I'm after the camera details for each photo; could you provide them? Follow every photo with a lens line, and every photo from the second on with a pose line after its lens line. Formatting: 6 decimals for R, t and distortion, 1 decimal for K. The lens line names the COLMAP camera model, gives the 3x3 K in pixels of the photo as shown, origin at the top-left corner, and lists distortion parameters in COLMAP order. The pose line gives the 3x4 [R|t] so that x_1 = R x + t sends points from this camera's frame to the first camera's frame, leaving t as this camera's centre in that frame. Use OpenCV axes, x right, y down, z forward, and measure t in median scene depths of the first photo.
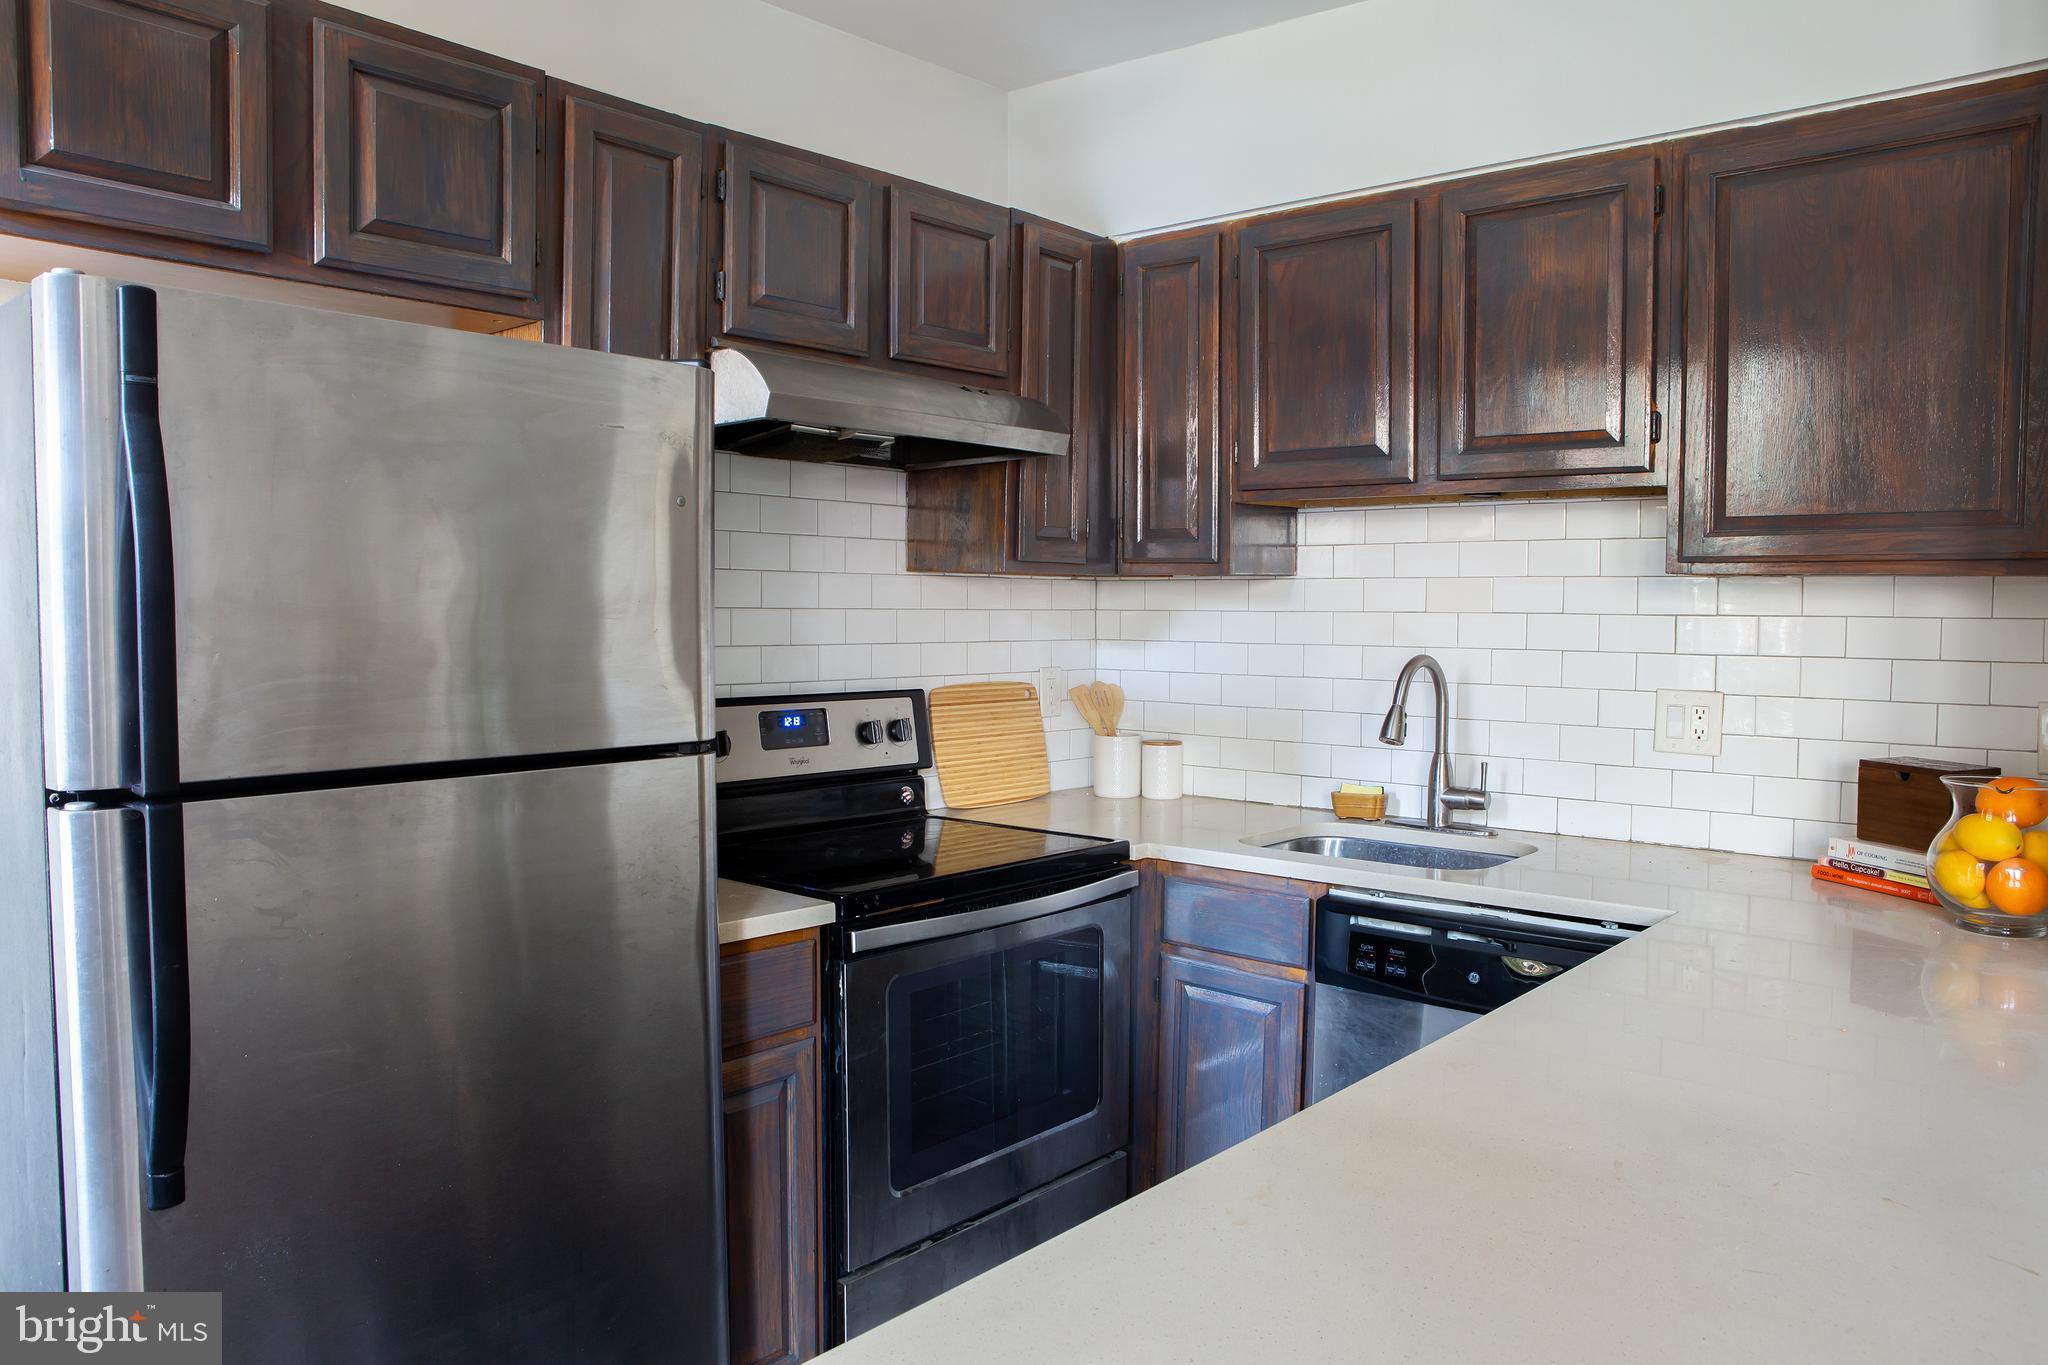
lens RADIAL K [[1426.1, 0, 1029.2], [0, 1426.1, 667.1], [0, 0, 1]] dist [-0.102770, 0.069502]
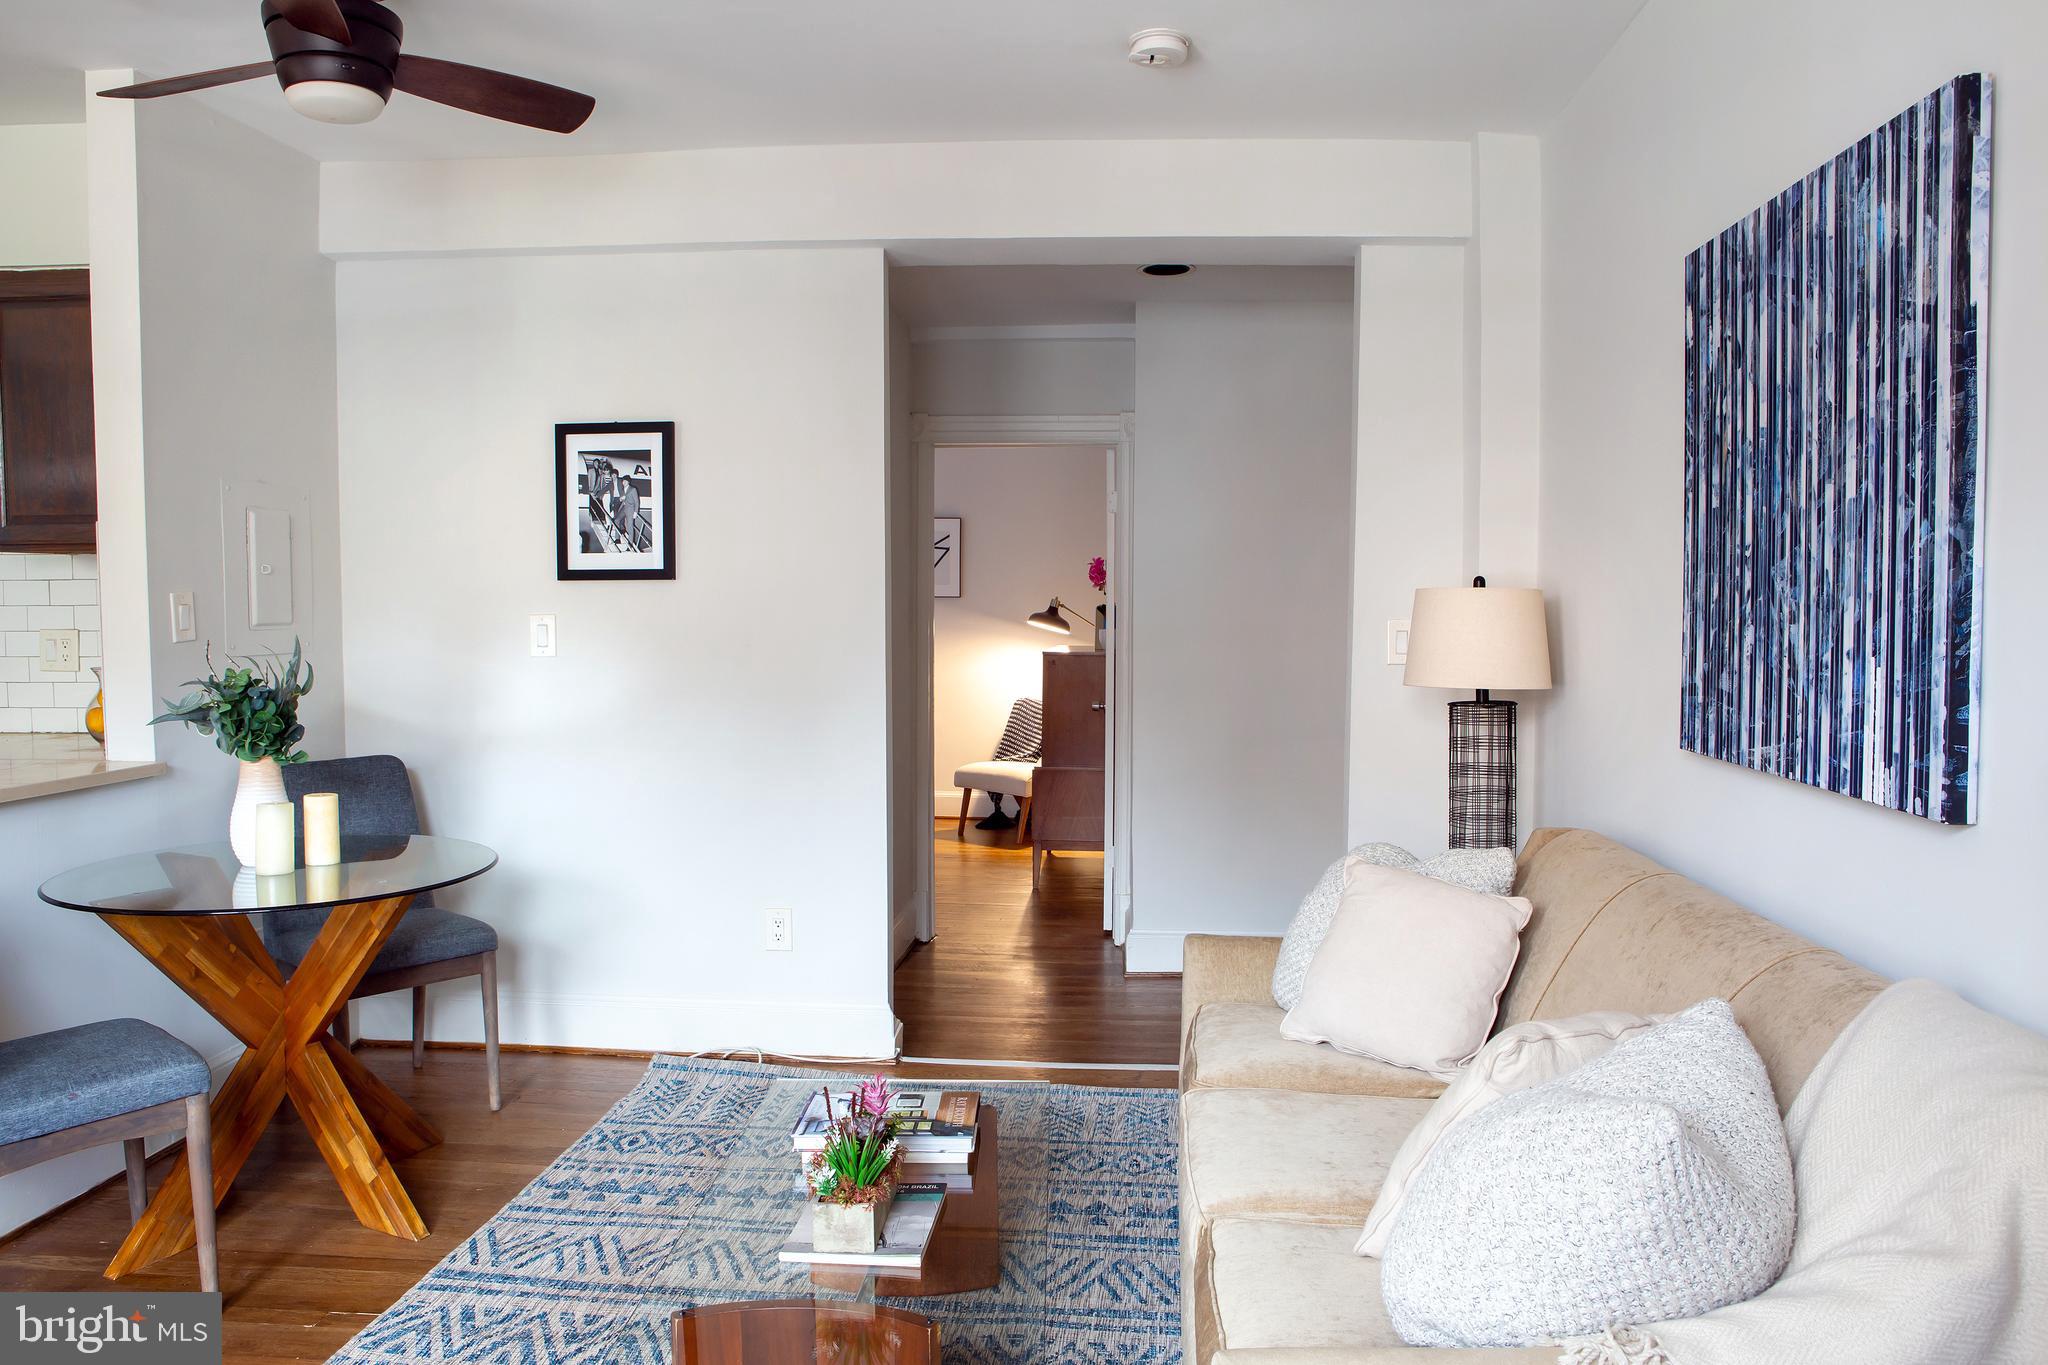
lens RADIAL K [[1426.1, 0, 1042.9], [0, 1426.1, 680.7], [0, 0, 1]] dist [-0.102770, 0.069502]
pose [[0.807834, -0.043327, 0.587816, 0.447084], [0.034465, 0.999060, 0.026274, 0.068189], [-0.588402, -0.000966, 0.808568, -0.823696]]
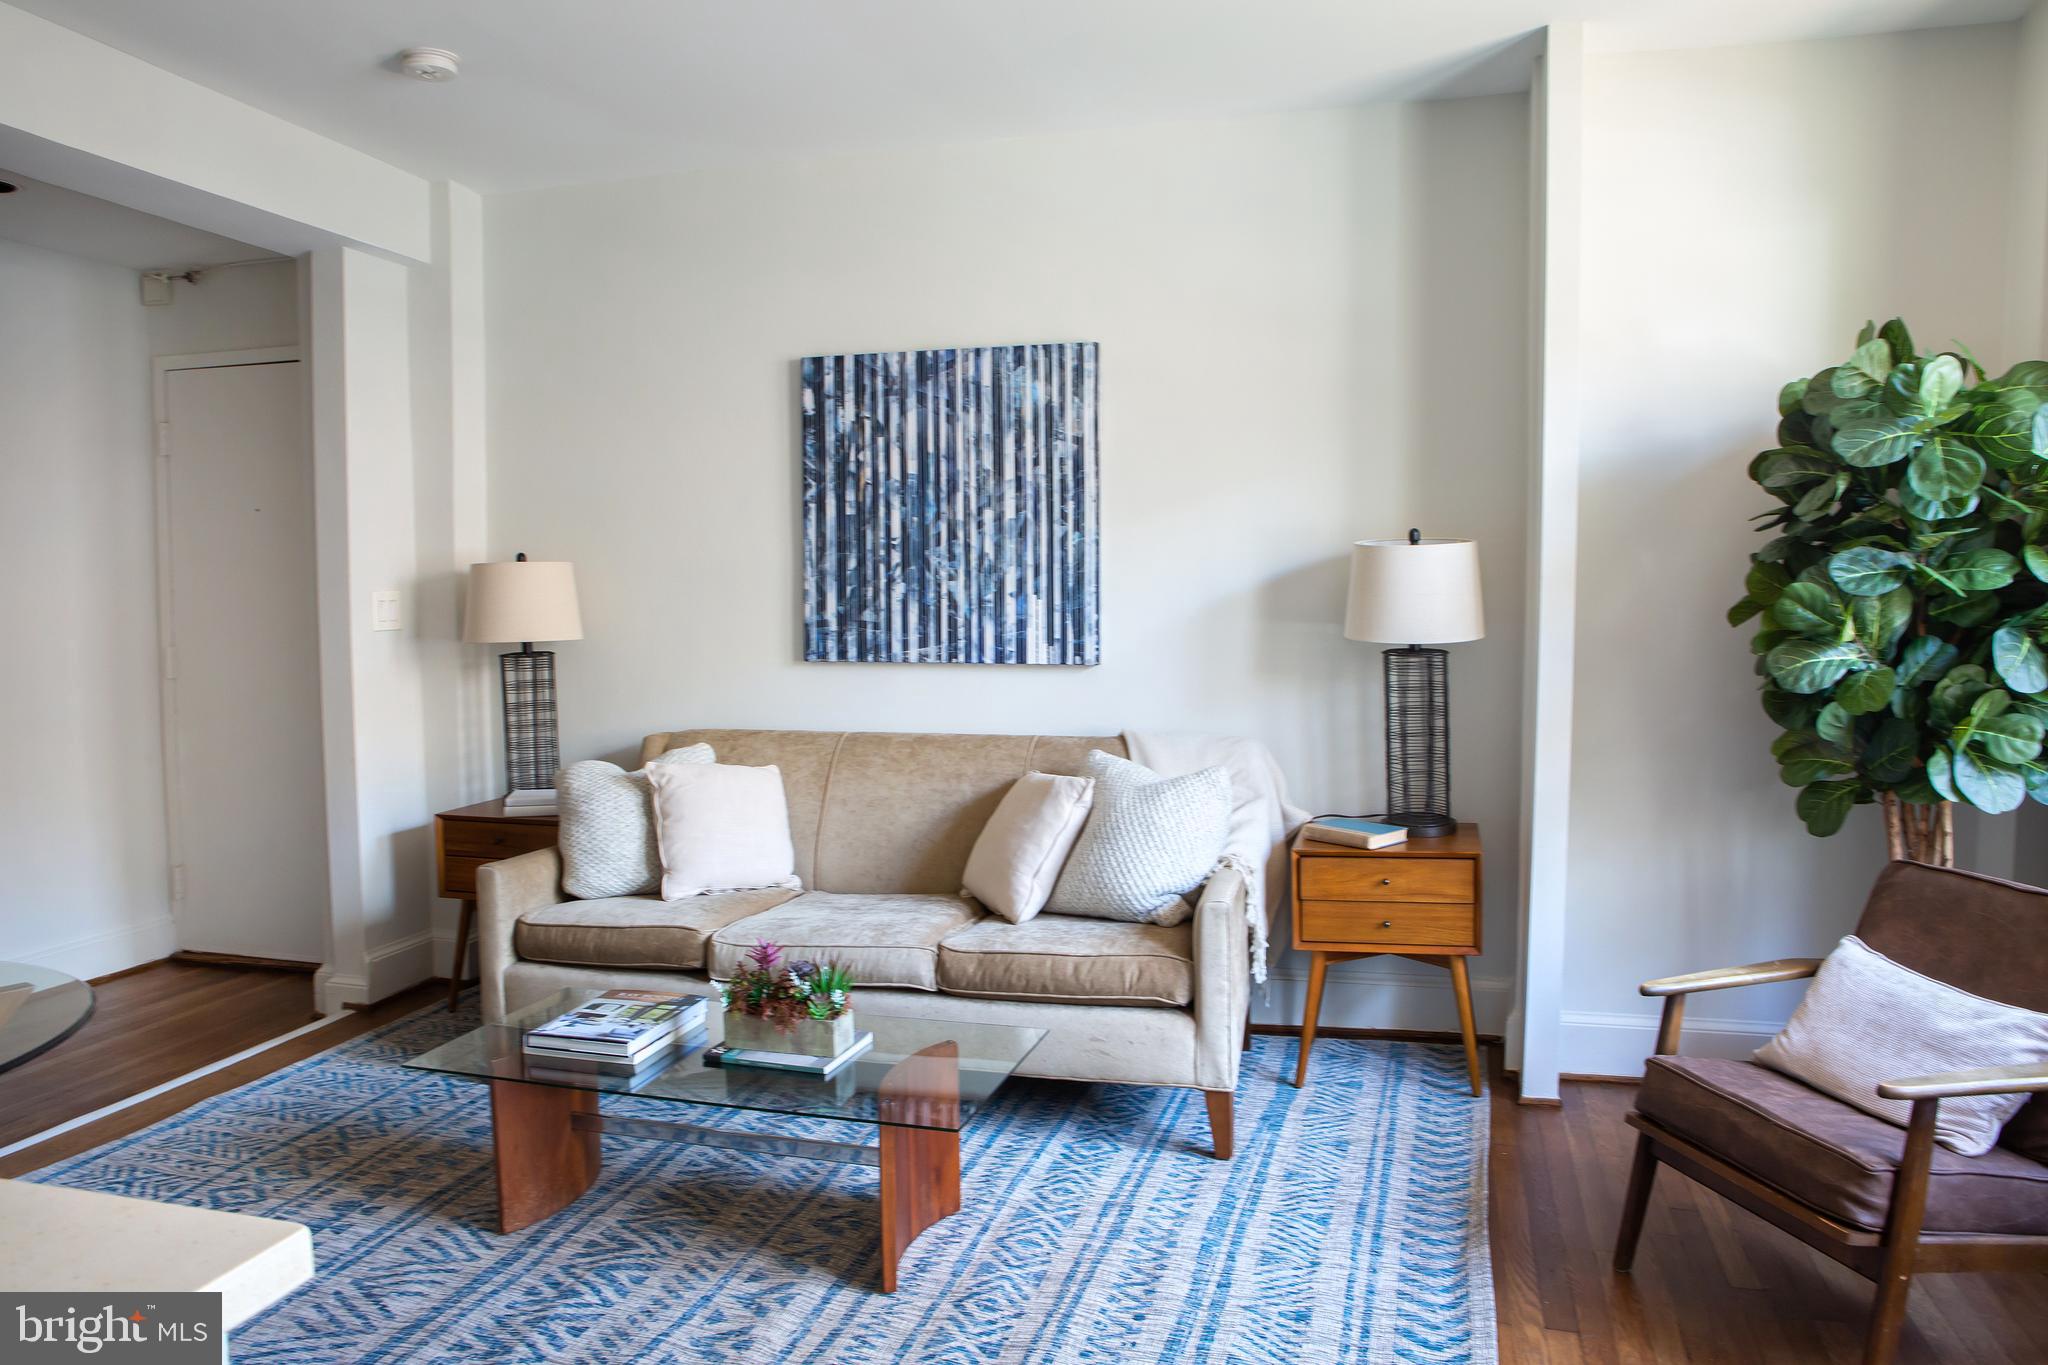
lens RADIAL K [[1426.1, 0, 1047.3], [0, 1426.1, 677.6], [0, 0, 1]] dist [-0.102770, 0.069502]
pose [[-0.430354, -0.074081, 0.899615, -0.168140], [0.038902, 0.994178, 0.100478, 0.025521], [-0.901821, 0.078238, -0.424967, 0.114839]]
